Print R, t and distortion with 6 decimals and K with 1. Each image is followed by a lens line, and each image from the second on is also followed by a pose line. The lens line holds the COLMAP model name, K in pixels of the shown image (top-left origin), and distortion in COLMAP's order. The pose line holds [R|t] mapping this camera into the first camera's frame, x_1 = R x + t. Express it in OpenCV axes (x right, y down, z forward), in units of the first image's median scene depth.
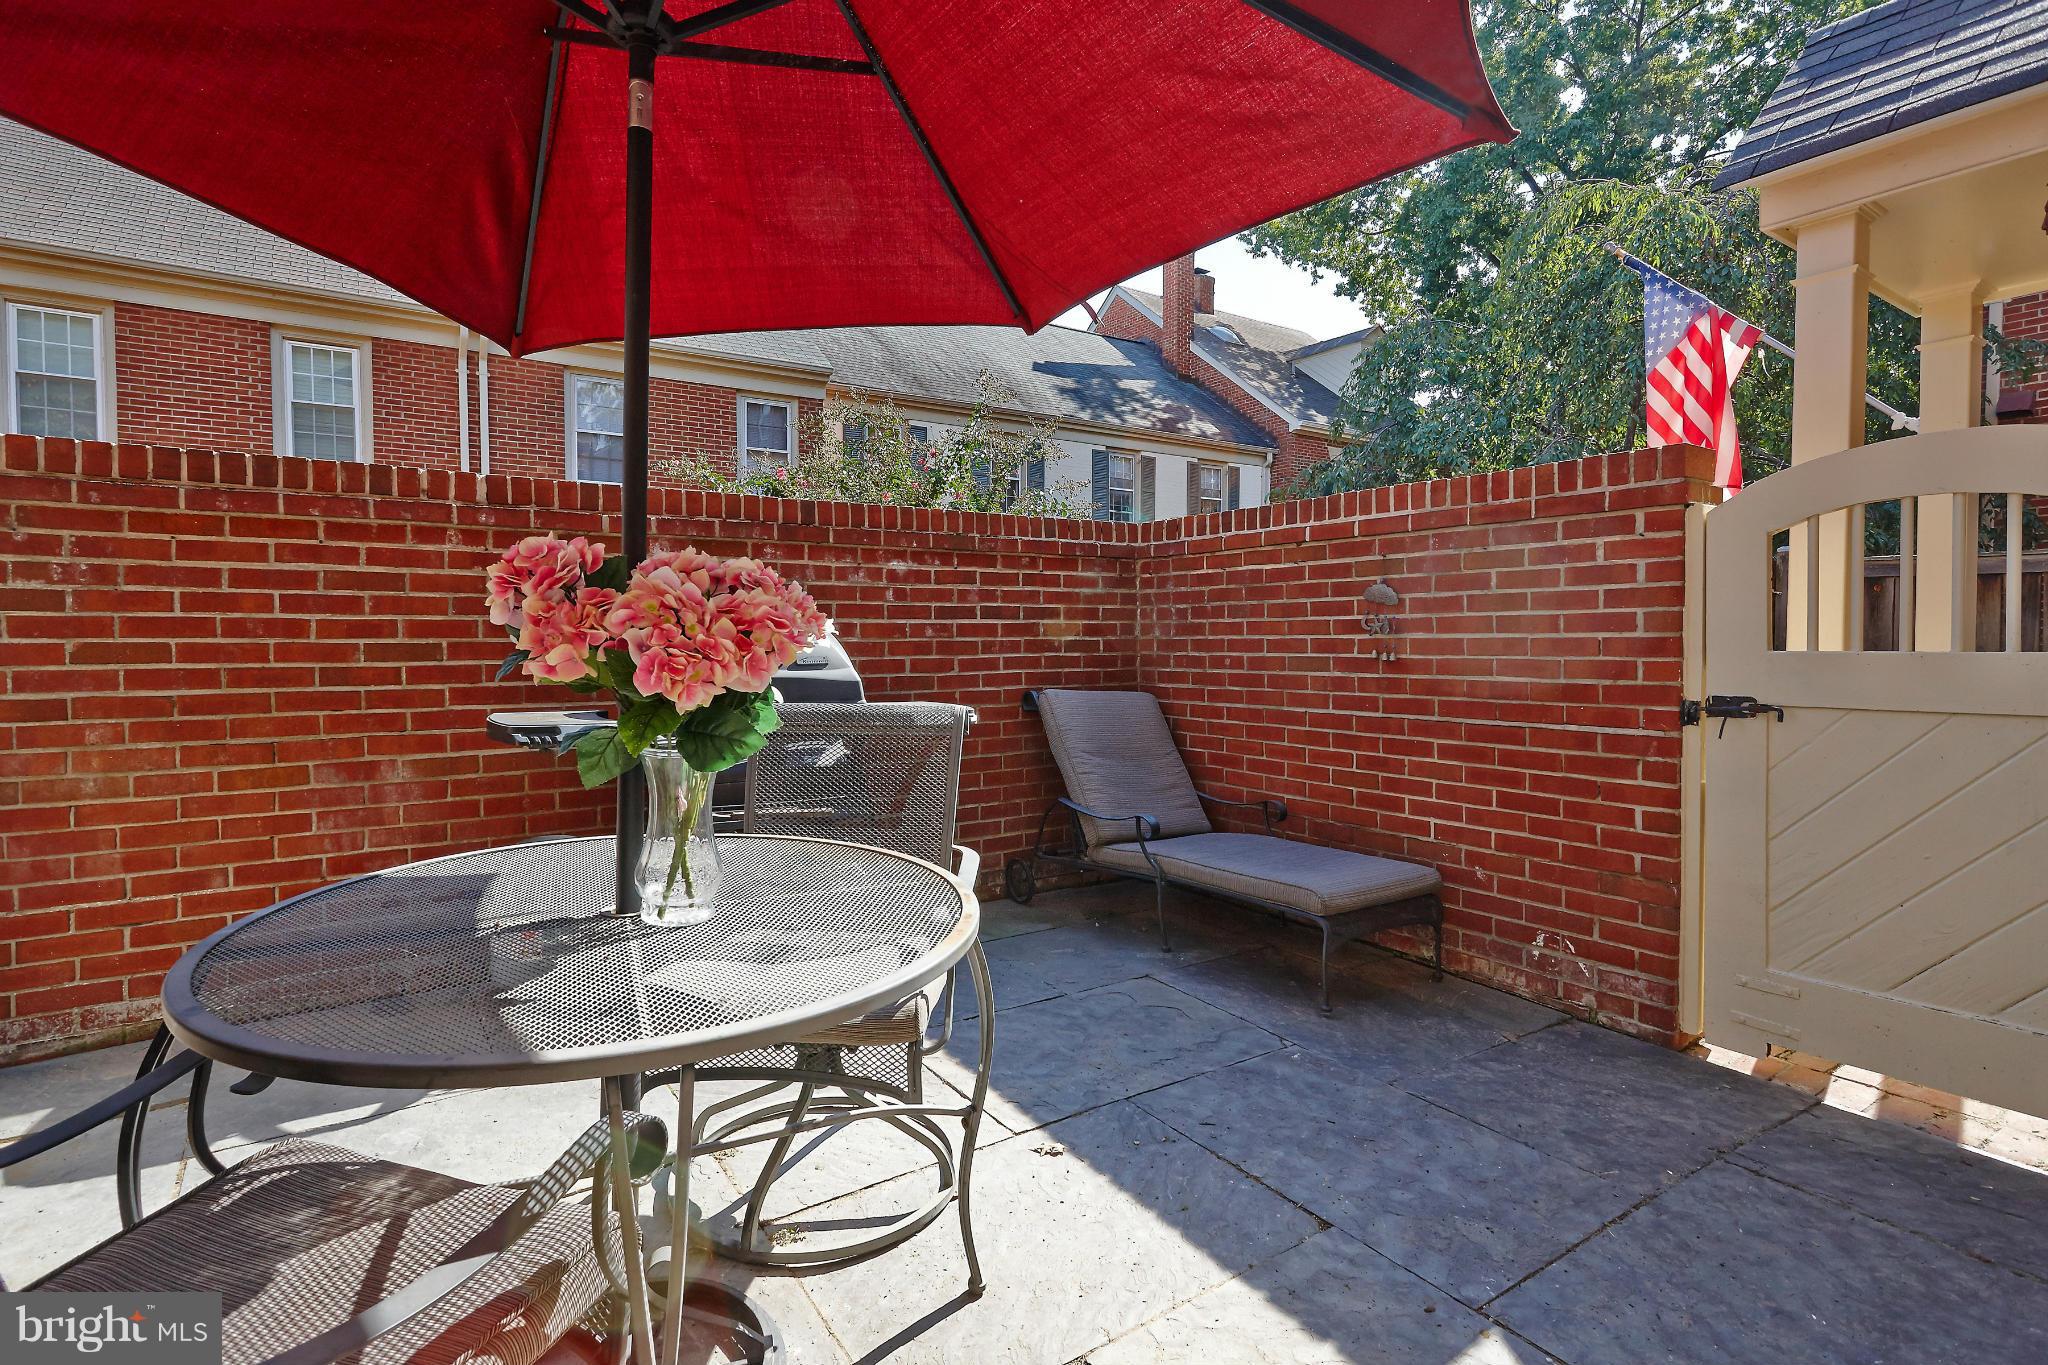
lens RADIAL K [[1002.2, 0, 1030.7], [0, 1002.2, 639.0], [0, 0, 1]] dist [0.003116, 0.000570]
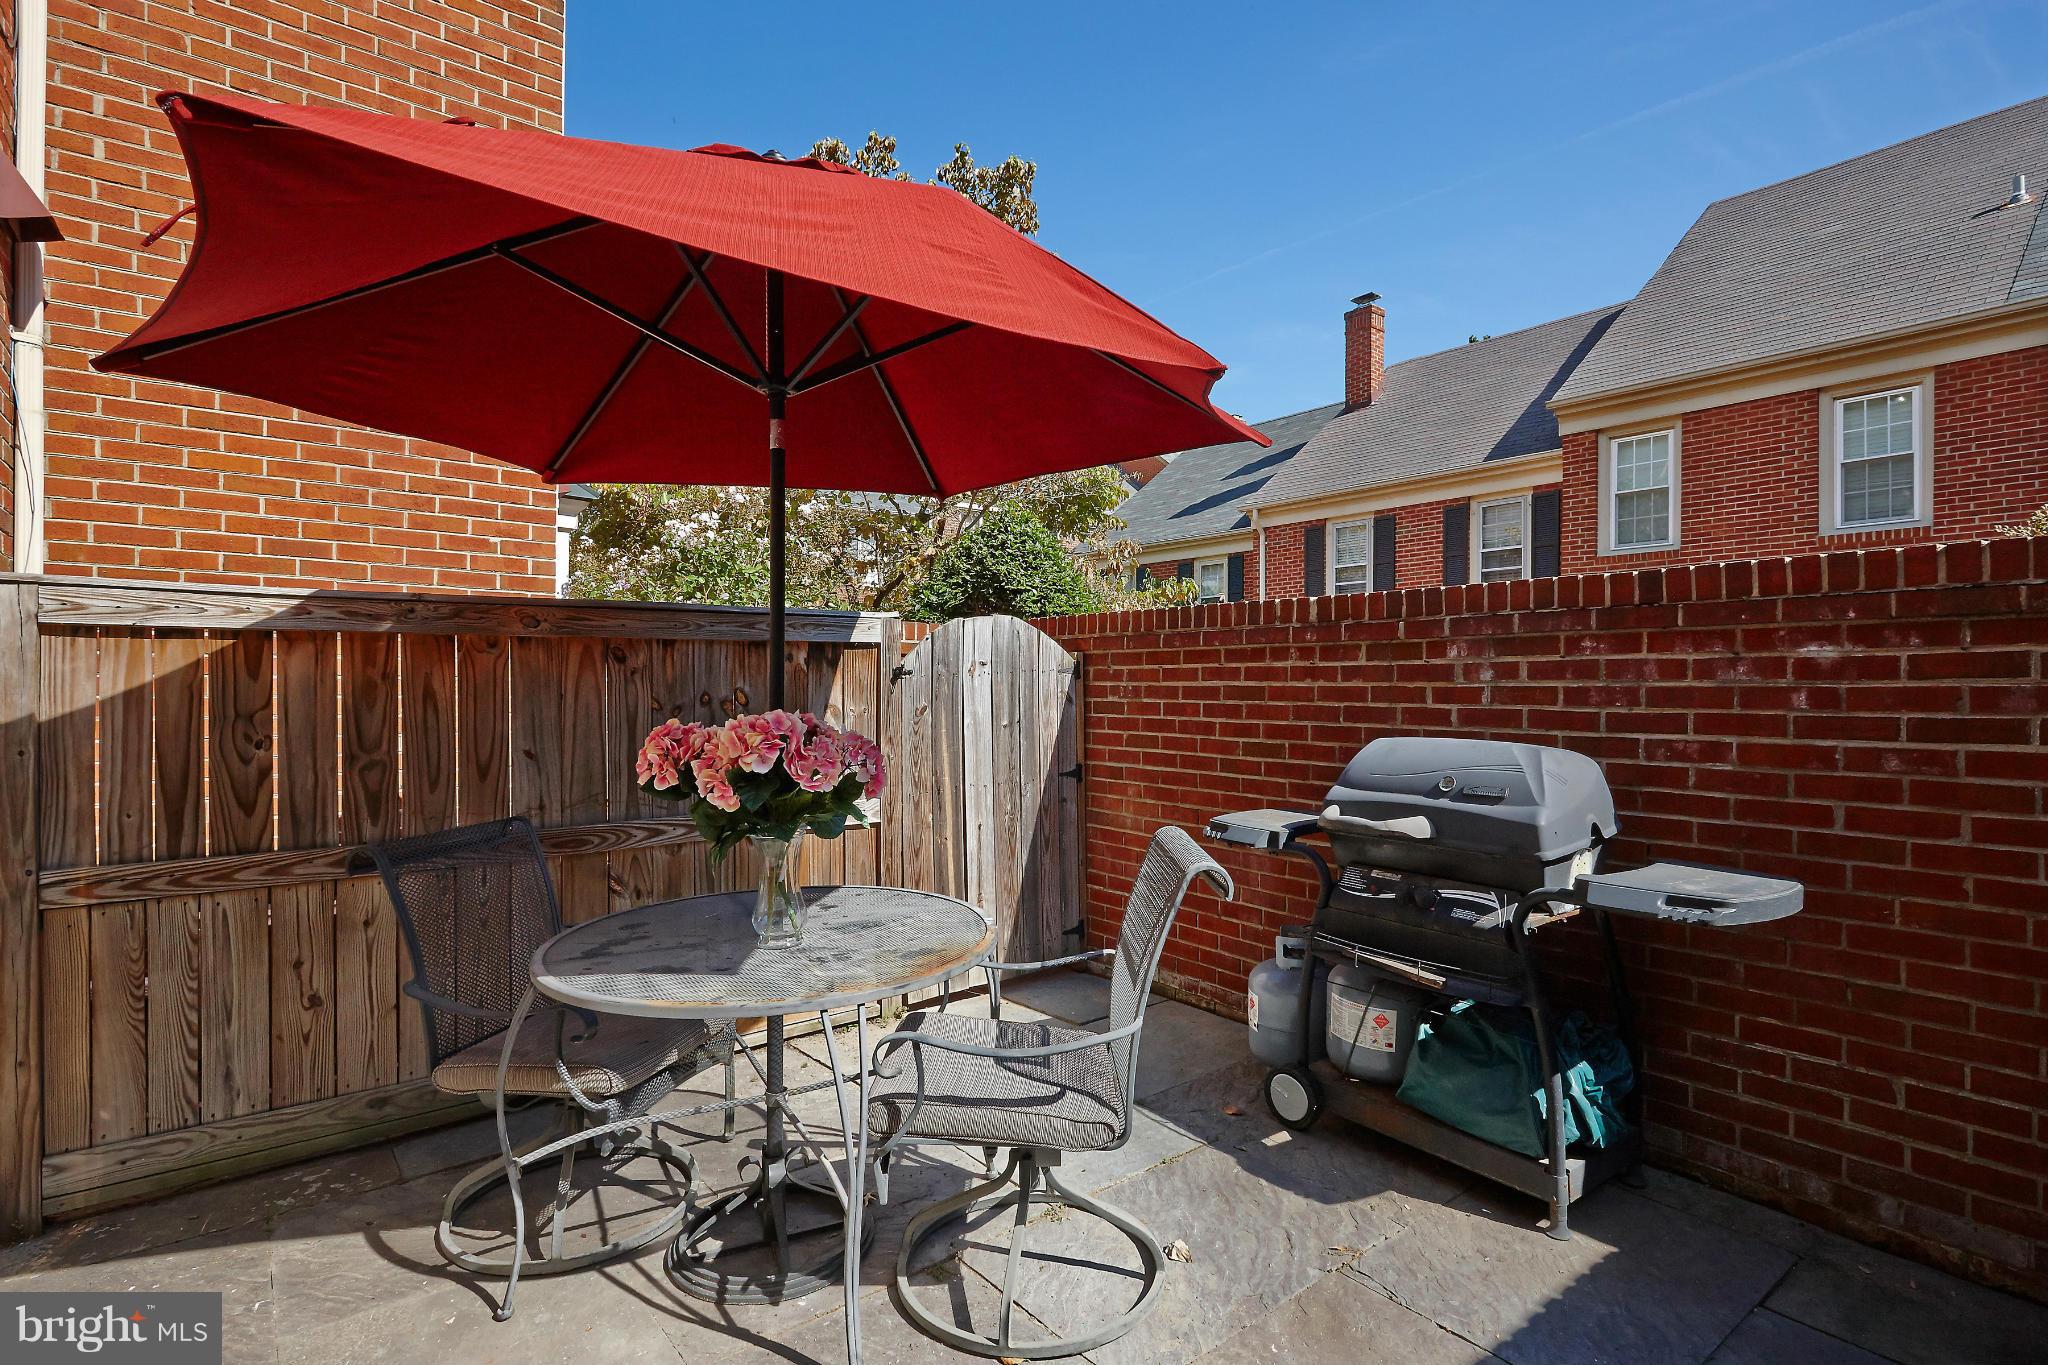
lens RADIAL K [[1005.0, 0, 1025.9], [0, 1005.0, 680.1], [0, 0, 1]] dist [0.004356, 0.000518]
pose [[0.073956, -0.007230, -0.997235, 0.453474], [-0.010505, 0.999913, -0.008029, -0.046340], [0.997206, 0.011069, 0.073873, 0.476528]]
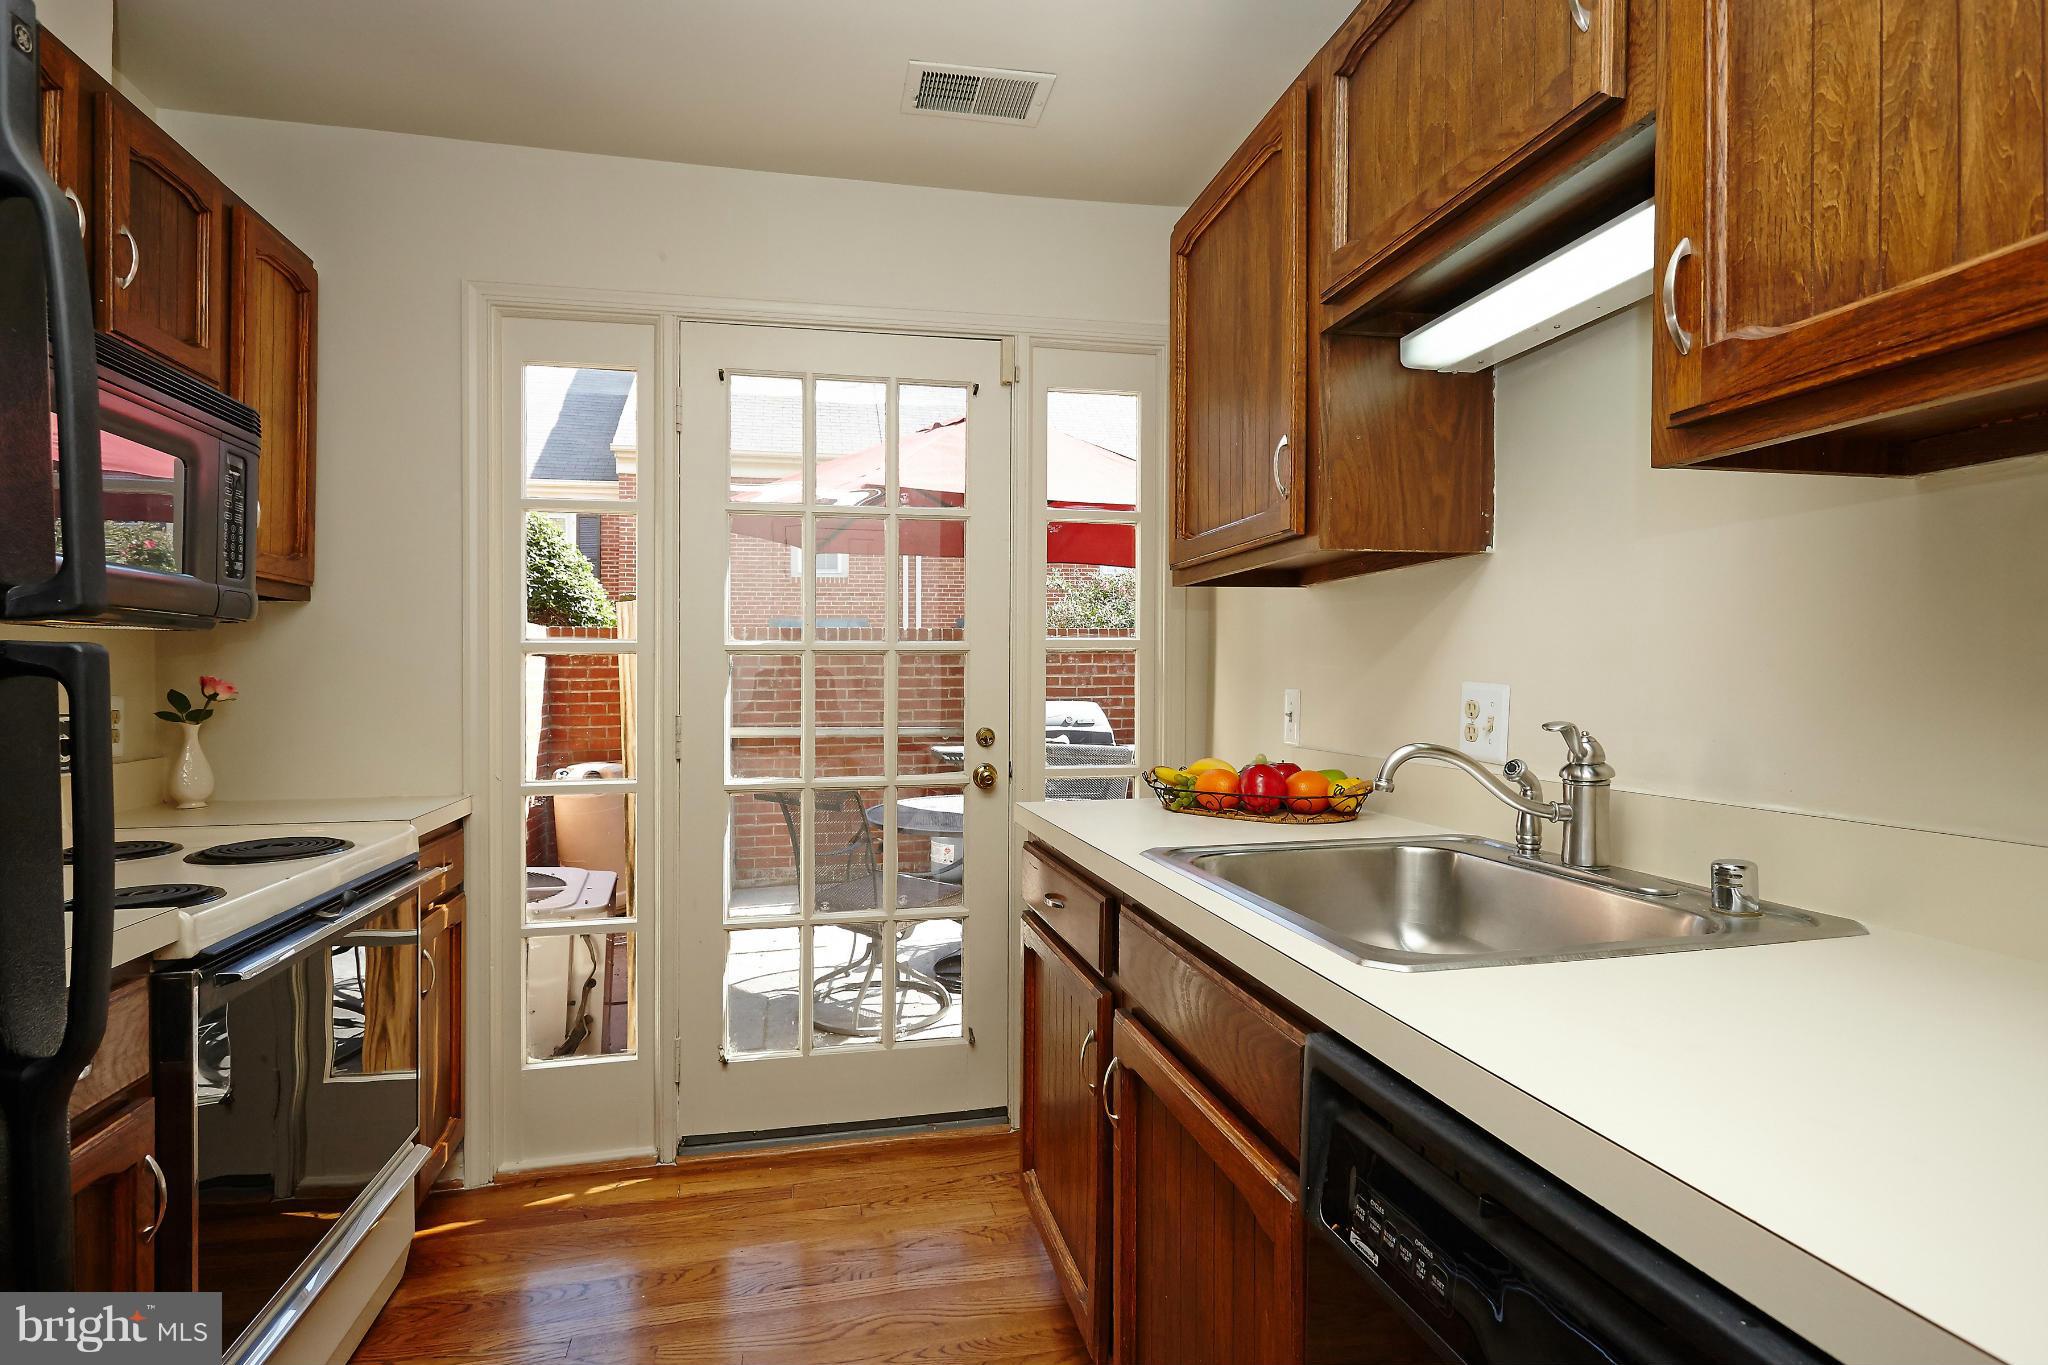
lens RADIAL K [[1005.0, 0, 1025.9], [0, 1005.0, 680.1], [0, 0, 1]] dist [0.004356, 0.000518]
pose [[0.923648, -0.007275, -0.383173, 0.326051], [0.006439, 0.999973, -0.003464, -0.041112], [0.383188, 0.000732, 0.923670, -0.633733]]
